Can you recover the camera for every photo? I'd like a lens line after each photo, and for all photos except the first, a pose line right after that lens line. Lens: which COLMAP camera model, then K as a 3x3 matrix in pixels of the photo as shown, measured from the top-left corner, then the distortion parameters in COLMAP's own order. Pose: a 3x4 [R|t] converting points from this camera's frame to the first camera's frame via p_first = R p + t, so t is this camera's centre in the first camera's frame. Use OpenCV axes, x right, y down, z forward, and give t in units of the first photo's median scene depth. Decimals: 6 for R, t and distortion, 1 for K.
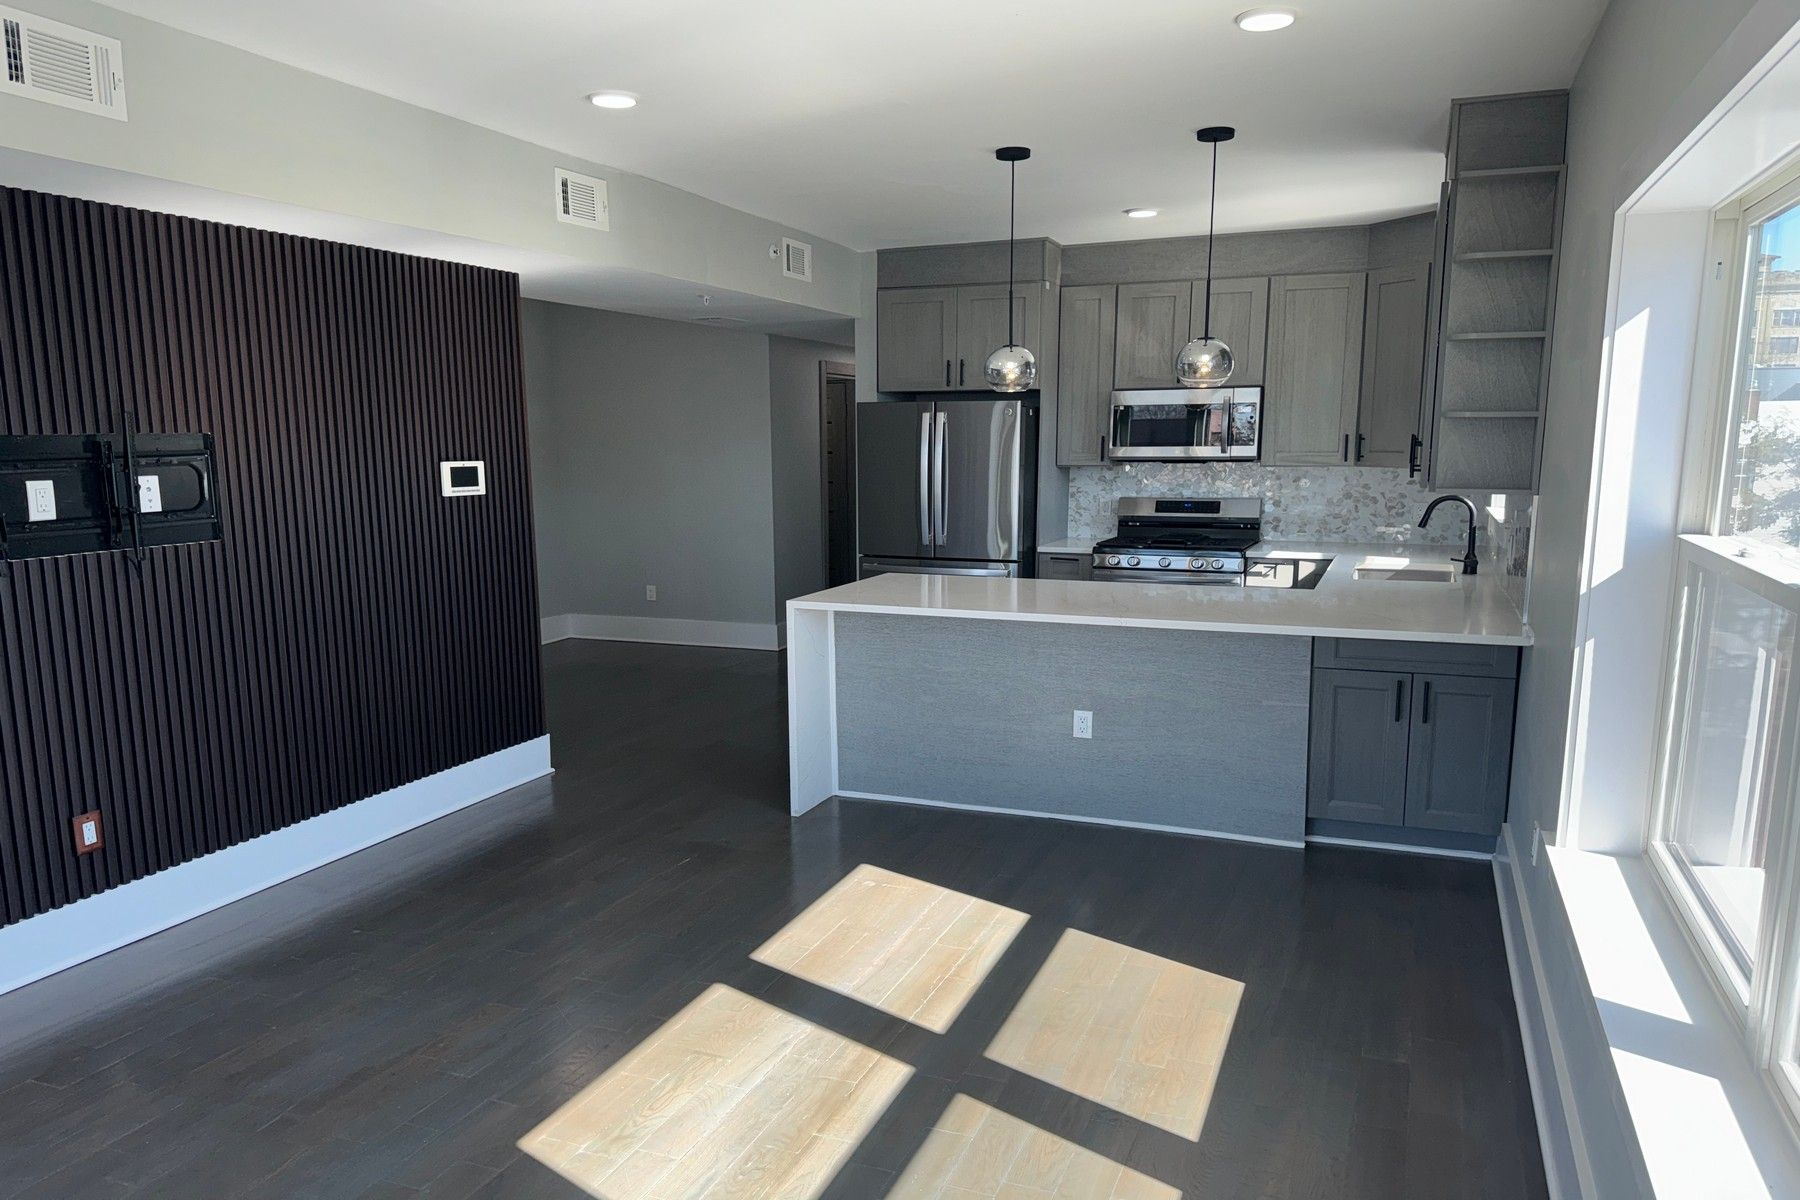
lens RADIAL K [[1277.2, 0, 876.6], [0, 1277.2, 634.1], [0, 0, 1]] dist [0.095844, -0.053205]
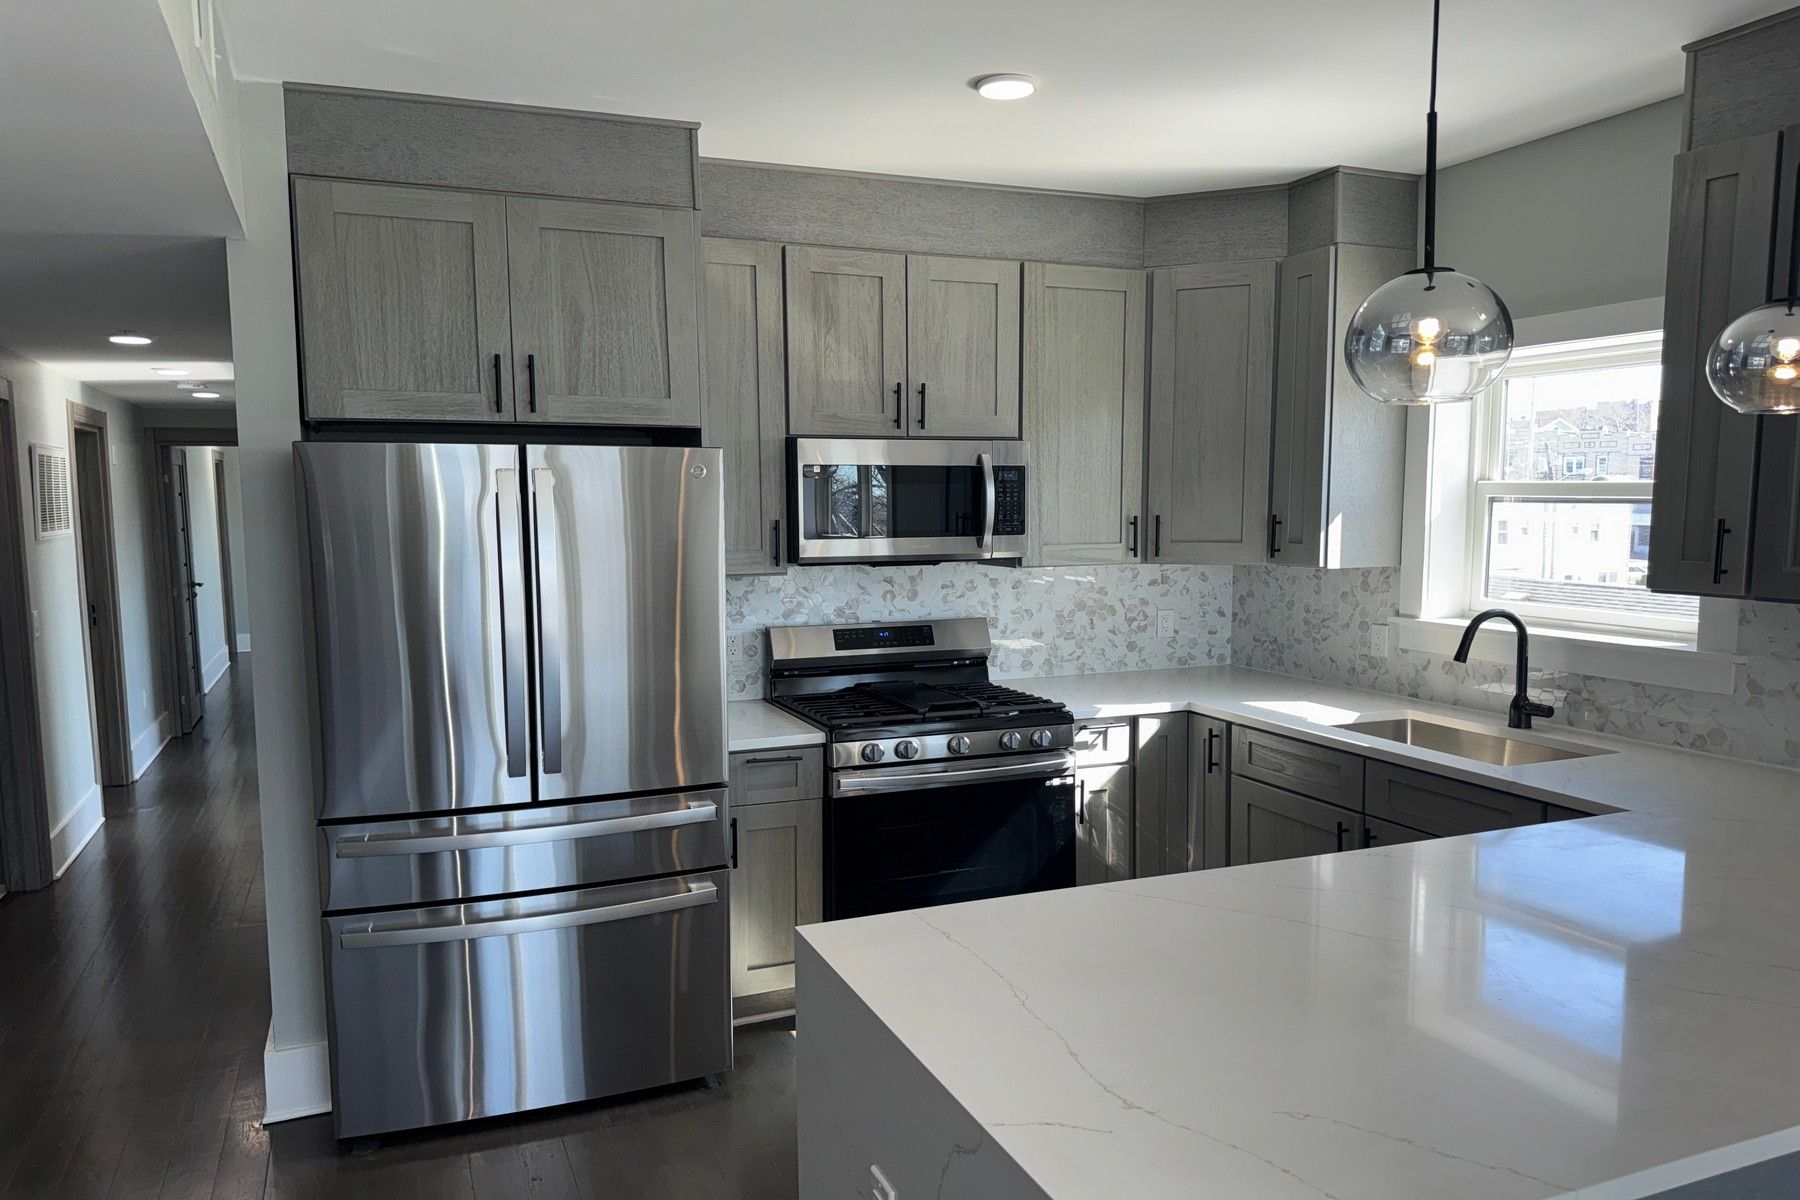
lens RADIAL K [[1277.2, 0, 925.0], [0, 1277.2, 638.1], [0, 0, 1]] dist [0.095844, -0.053205]
pose [[0.696537, -0.079124, 0.713145, -0.180179], [0.116496, 0.993185, -0.003589, -0.103195], [-0.708001, 0.085578, 0.701007, 0.627656]]
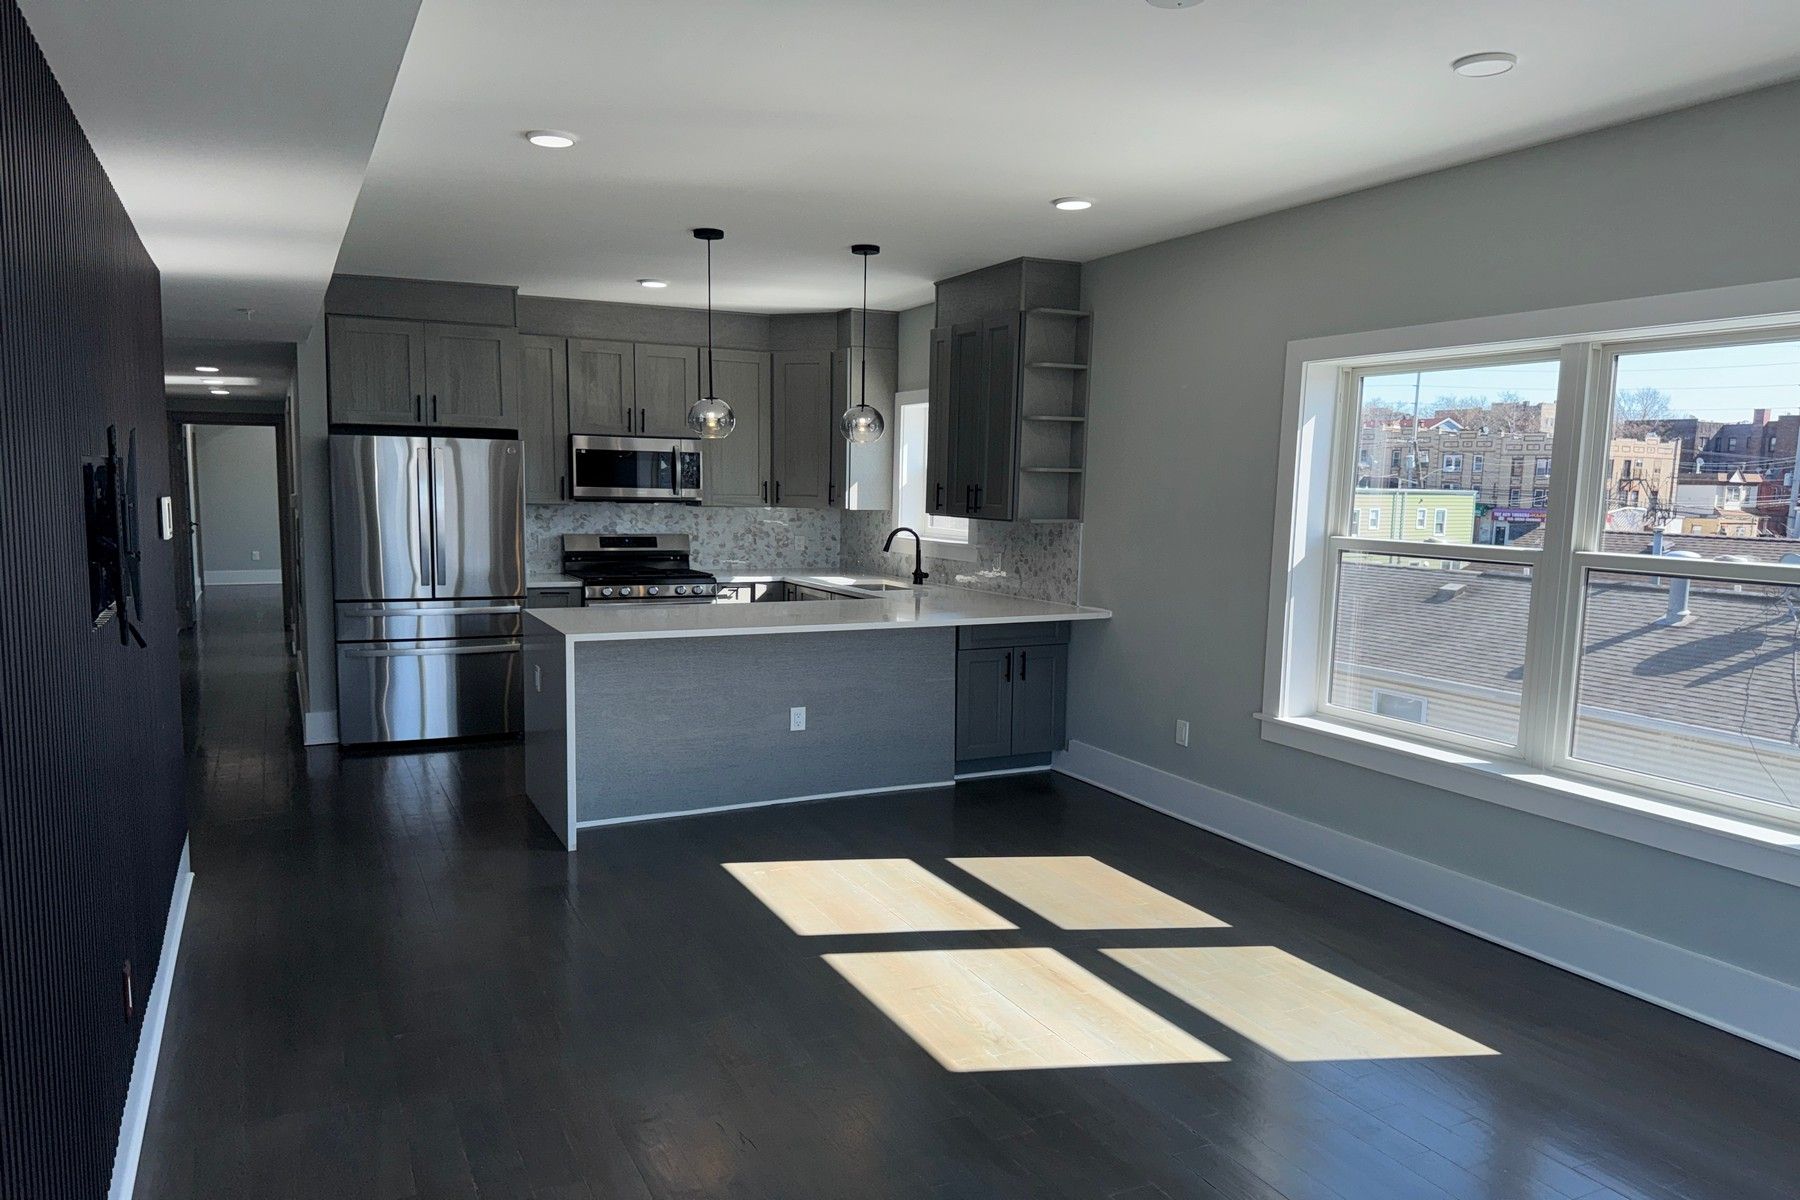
lens RADIAL K [[1277.2, 0, 917.1], [0, 1277.2, 627.4], [0, 0, 1]] dist [0.095844, -0.053205]
pose [[0.661134, -0.071632, 0.746840, -0.468018], [0.101353, 0.994834, 0.005696, -0.007041], [-0.743390, 0.071929, 0.664979, 0.087482]]
